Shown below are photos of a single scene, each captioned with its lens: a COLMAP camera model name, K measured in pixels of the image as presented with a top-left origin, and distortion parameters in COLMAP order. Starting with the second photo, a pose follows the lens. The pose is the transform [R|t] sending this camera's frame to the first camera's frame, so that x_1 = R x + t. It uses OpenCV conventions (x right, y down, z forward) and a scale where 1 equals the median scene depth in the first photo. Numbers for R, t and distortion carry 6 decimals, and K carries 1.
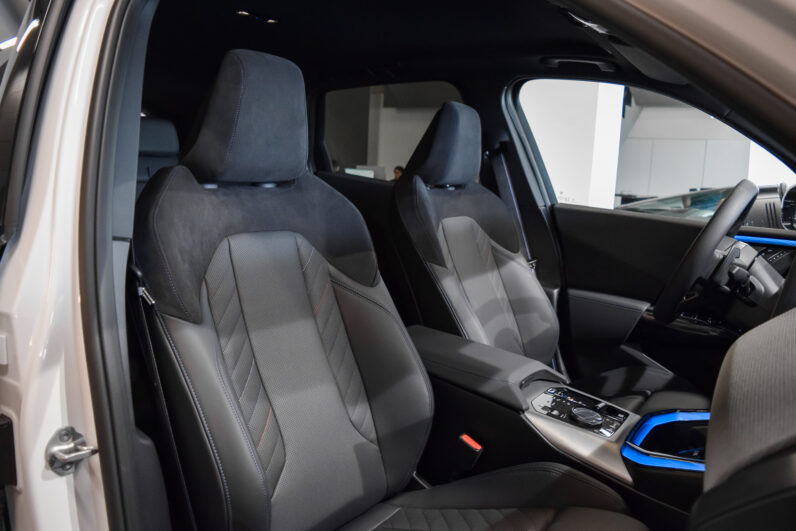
lens RADIAL K [[624.0, 0, 399.5], [0, 624.0, 263.9], [0, 0, 1]] dist [-0.103431, 0.032474]
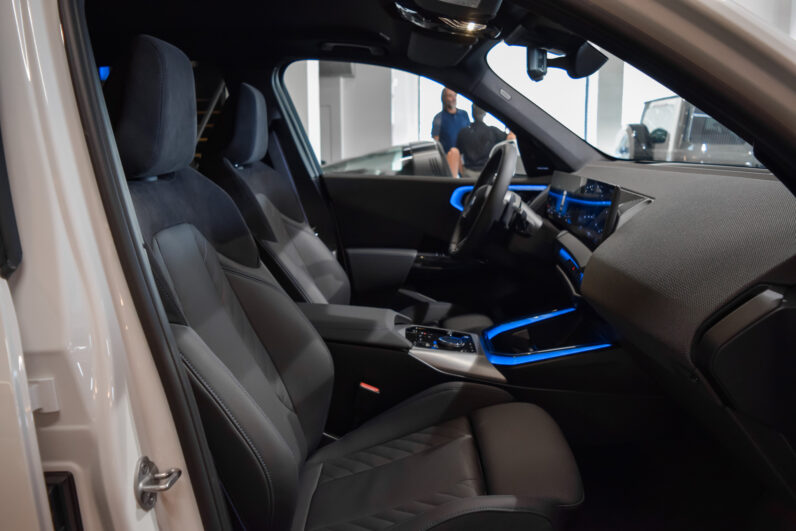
lens RADIAL K [[624.0, 0, 399.5], [0, 624.0, 263.9], [0, 0, 1]] dist [-0.103431, 0.032474]
pose [[0.823025, -0.158512, 0.545439, -0.414108], [0.132316, 0.987357, 0.087284, -0.029165], [-0.552379, 0.000333, 0.833593, 0.011297]]
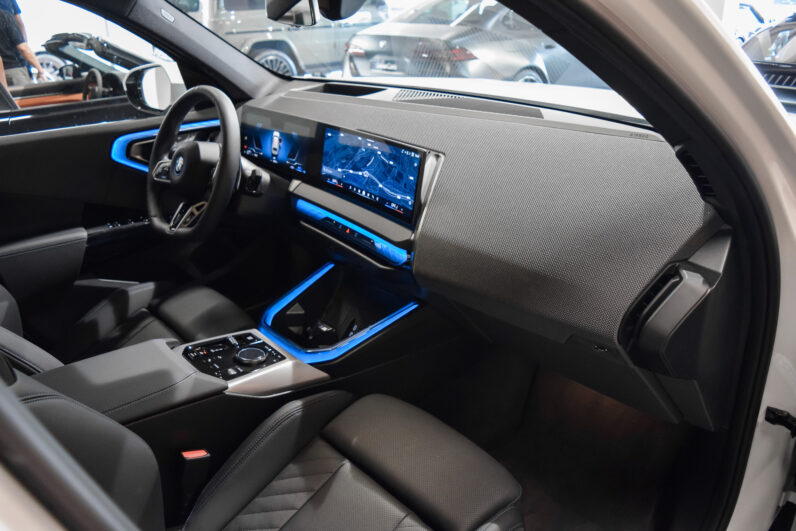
lens RADIAL K [[624.0, 0, 399.5], [0, 624.0, 263.9], [0, 0, 1]] dist [-0.103431, 0.032474]
pose [[0.204978, -0.442140, 0.873210, -0.458990], [0.175624, 0.894289, 0.411587, -0.259803], [-0.962881, 0.068991, 0.260960, 0.450582]]
